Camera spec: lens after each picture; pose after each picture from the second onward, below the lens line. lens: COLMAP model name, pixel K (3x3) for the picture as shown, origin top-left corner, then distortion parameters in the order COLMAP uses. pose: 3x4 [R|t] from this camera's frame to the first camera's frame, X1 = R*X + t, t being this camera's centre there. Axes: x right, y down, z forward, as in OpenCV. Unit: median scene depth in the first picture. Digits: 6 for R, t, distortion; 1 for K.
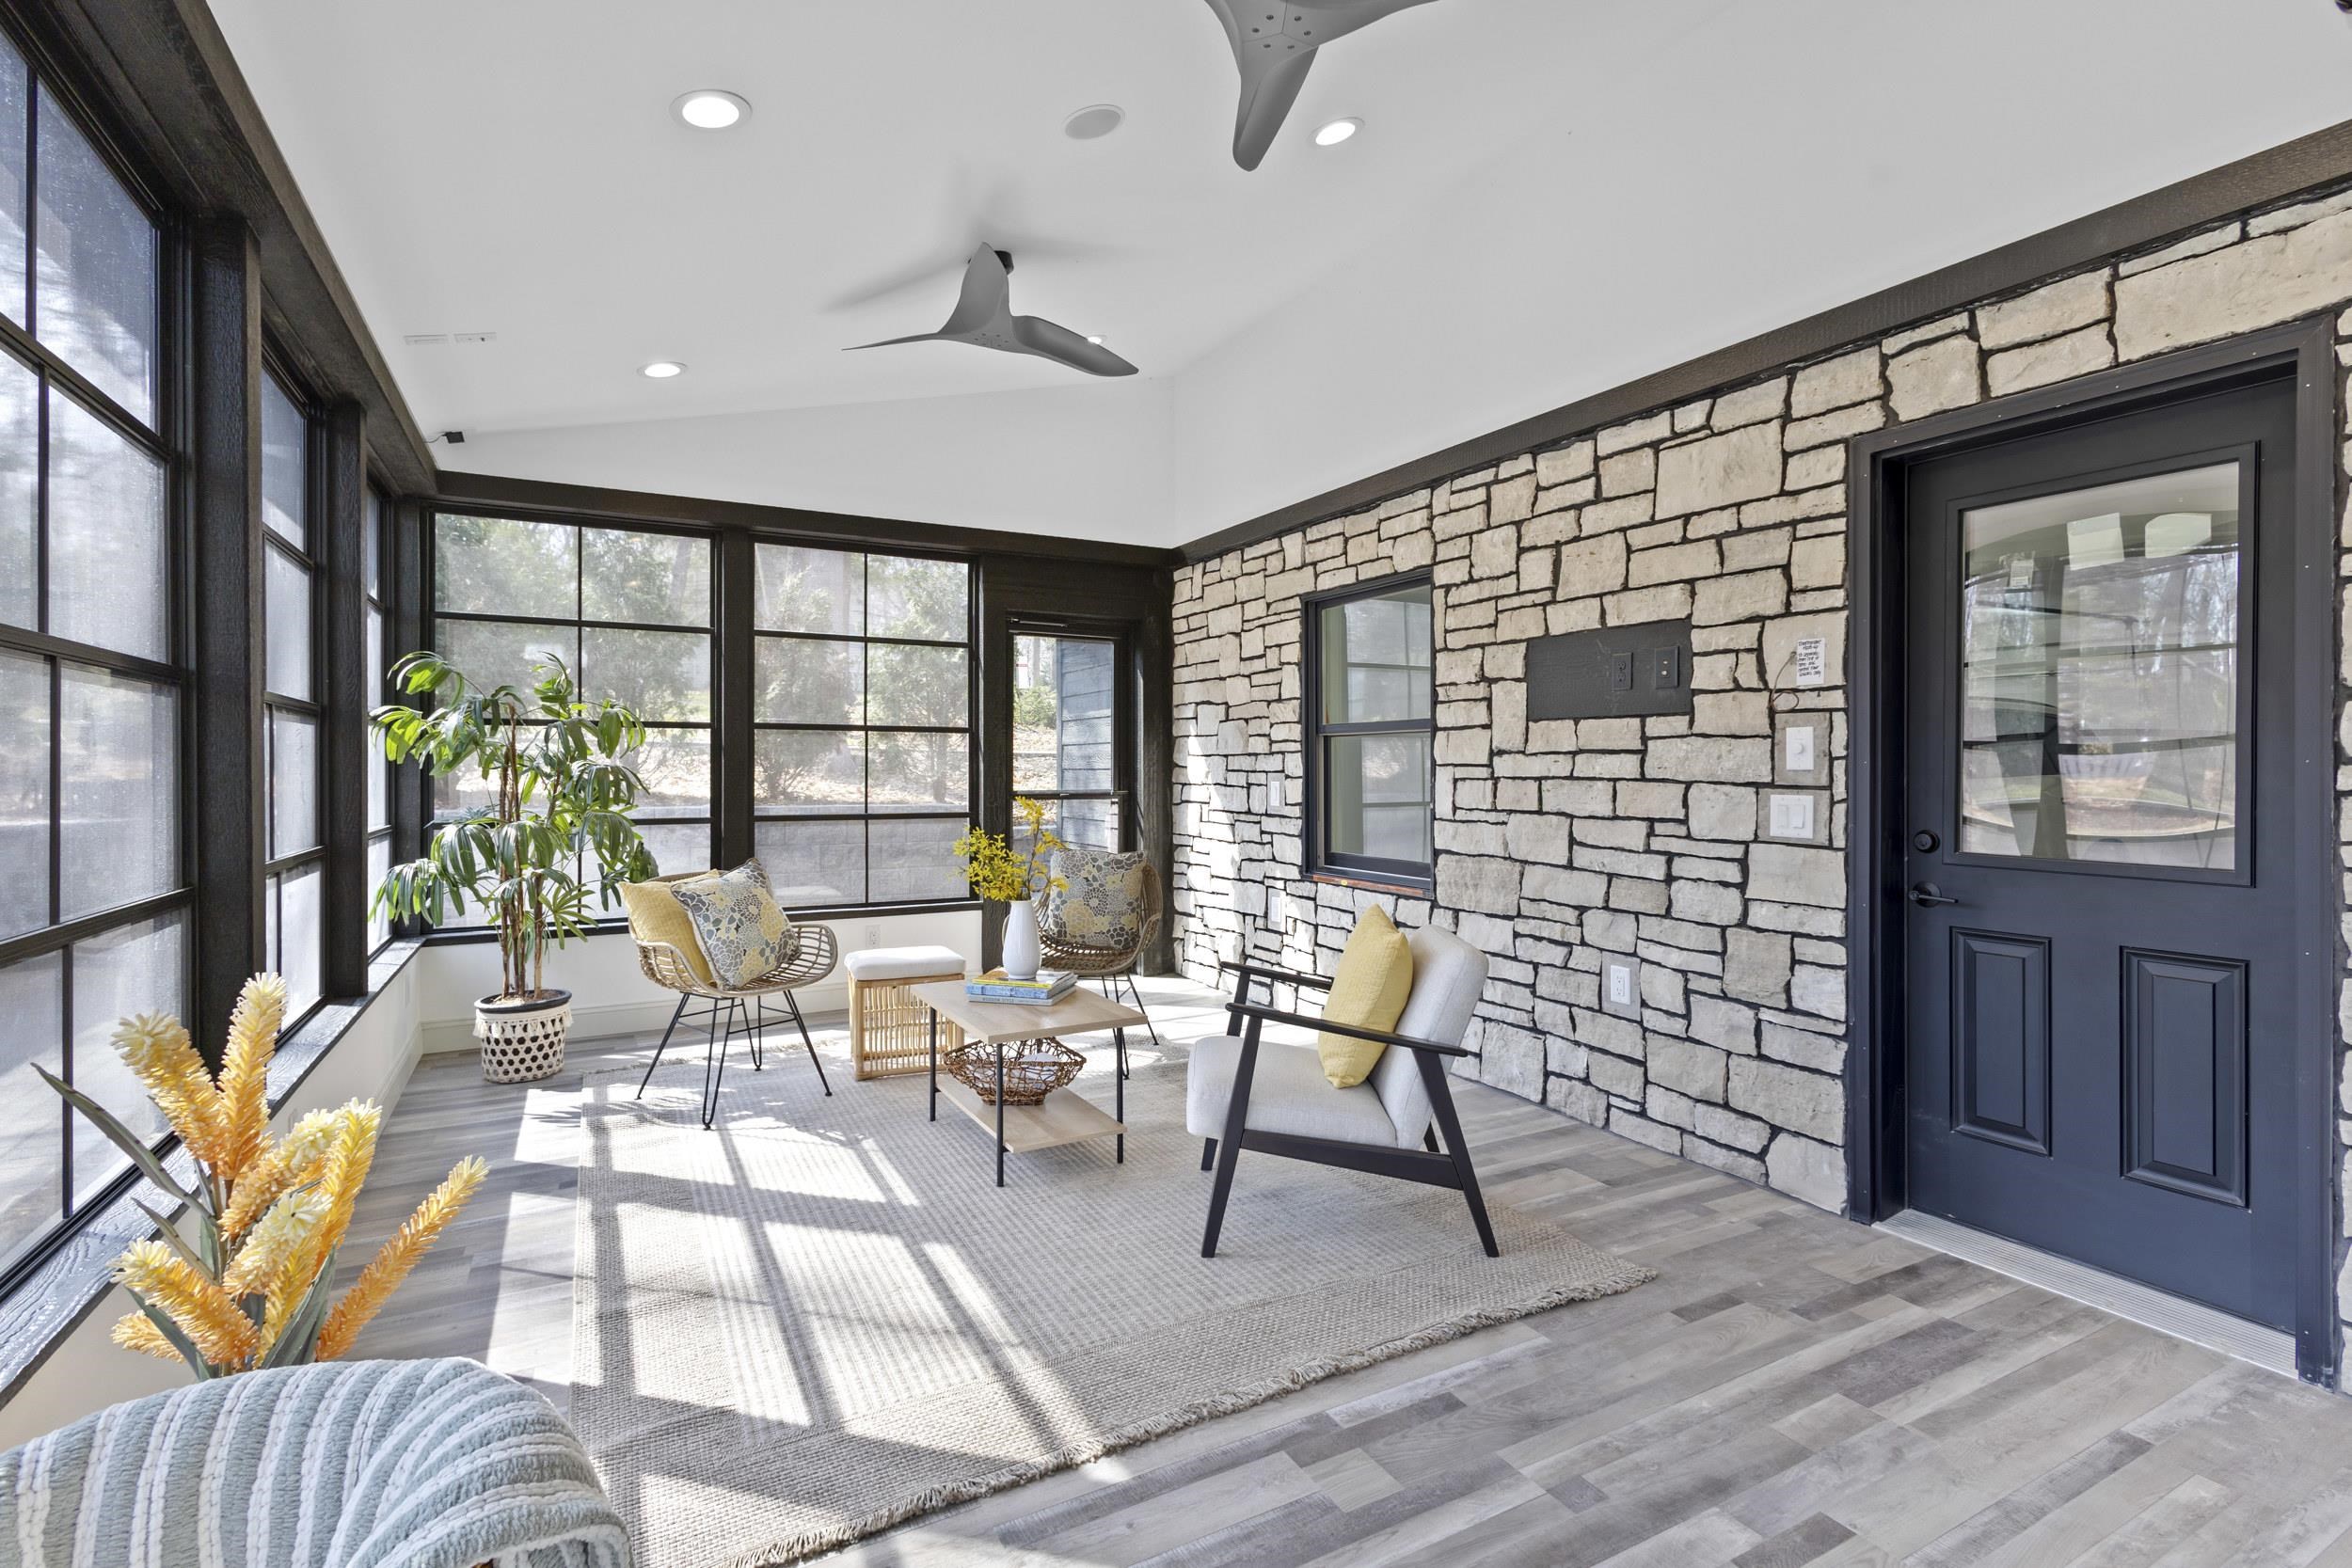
lens RADIAL K [[1073.0, 0, 1174.2], [0, 1073.0, 778.0], [0, 0, 1]] dist [0.003461, -0.000035]
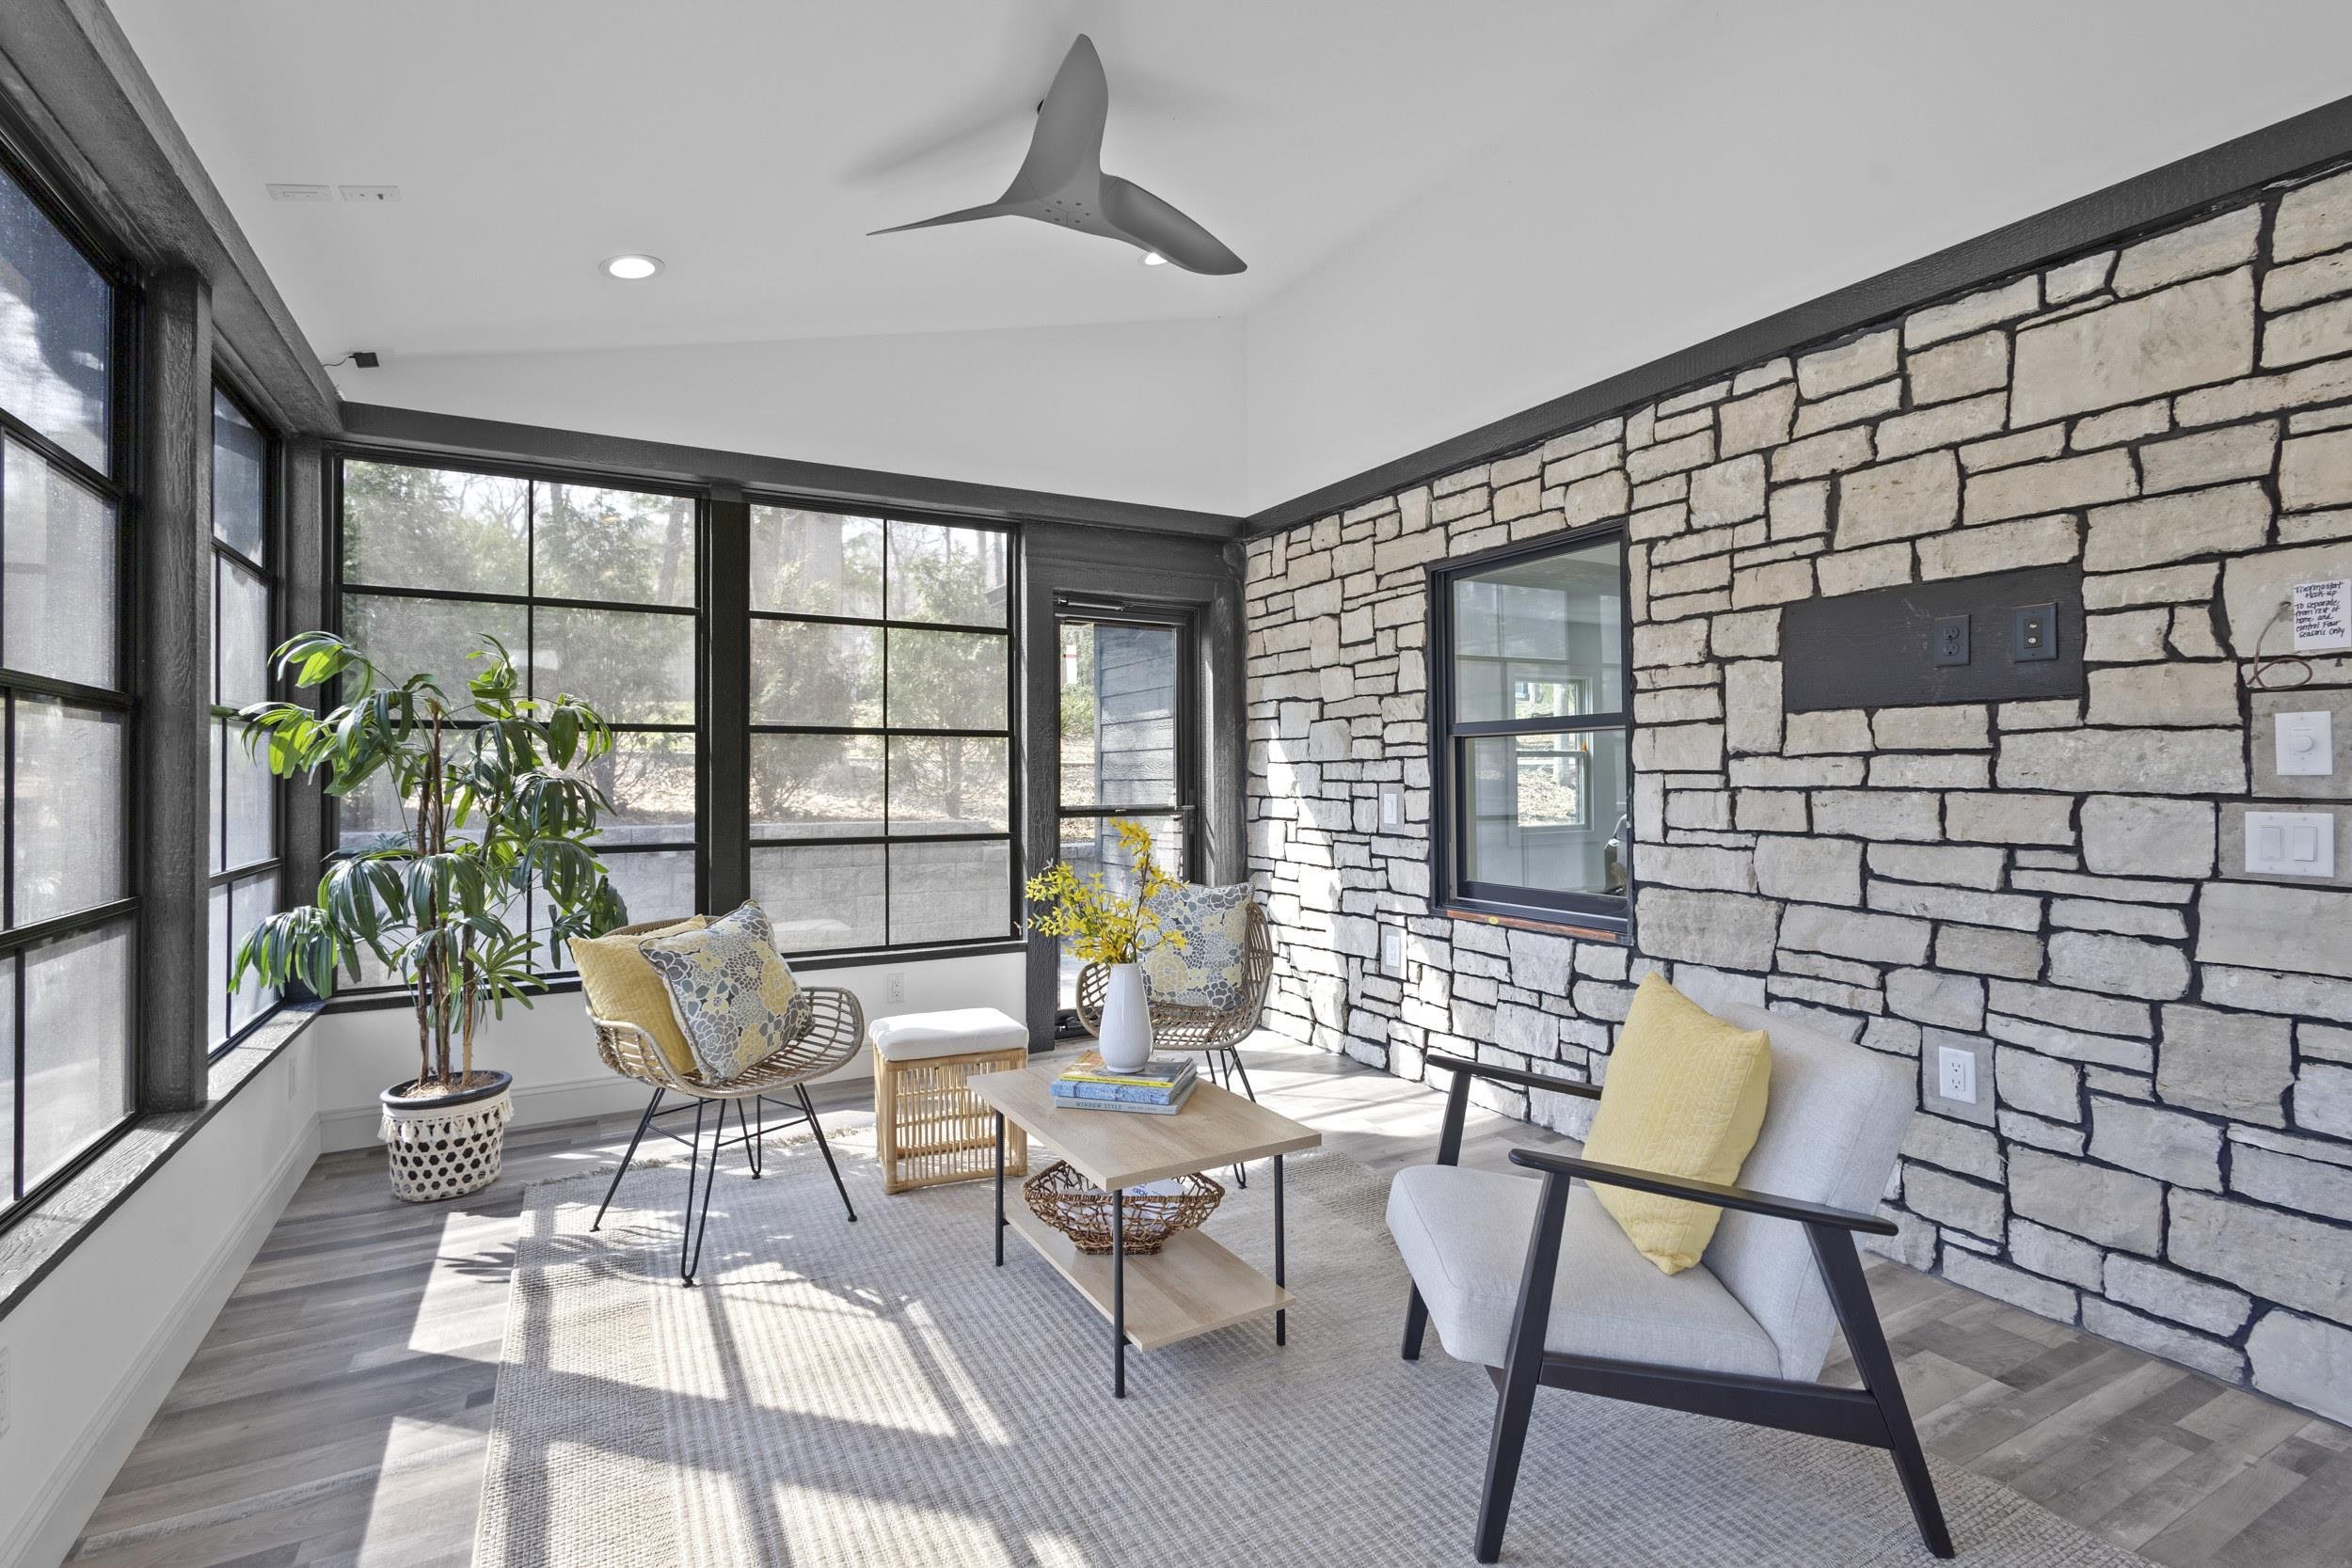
lens RADIAL K [[1073.0, 0, 1171.2], [0, 1073.0, 772.1], [0, 0, 1]] dist [0.003461, -0.000035]
pose [[0.999957, -0.005780, 0.007312, -0.106144], [0.005888, 0.999872, -0.014859, -0.002849], [-0.007225, 0.014901, 0.999863, 0.252816]]
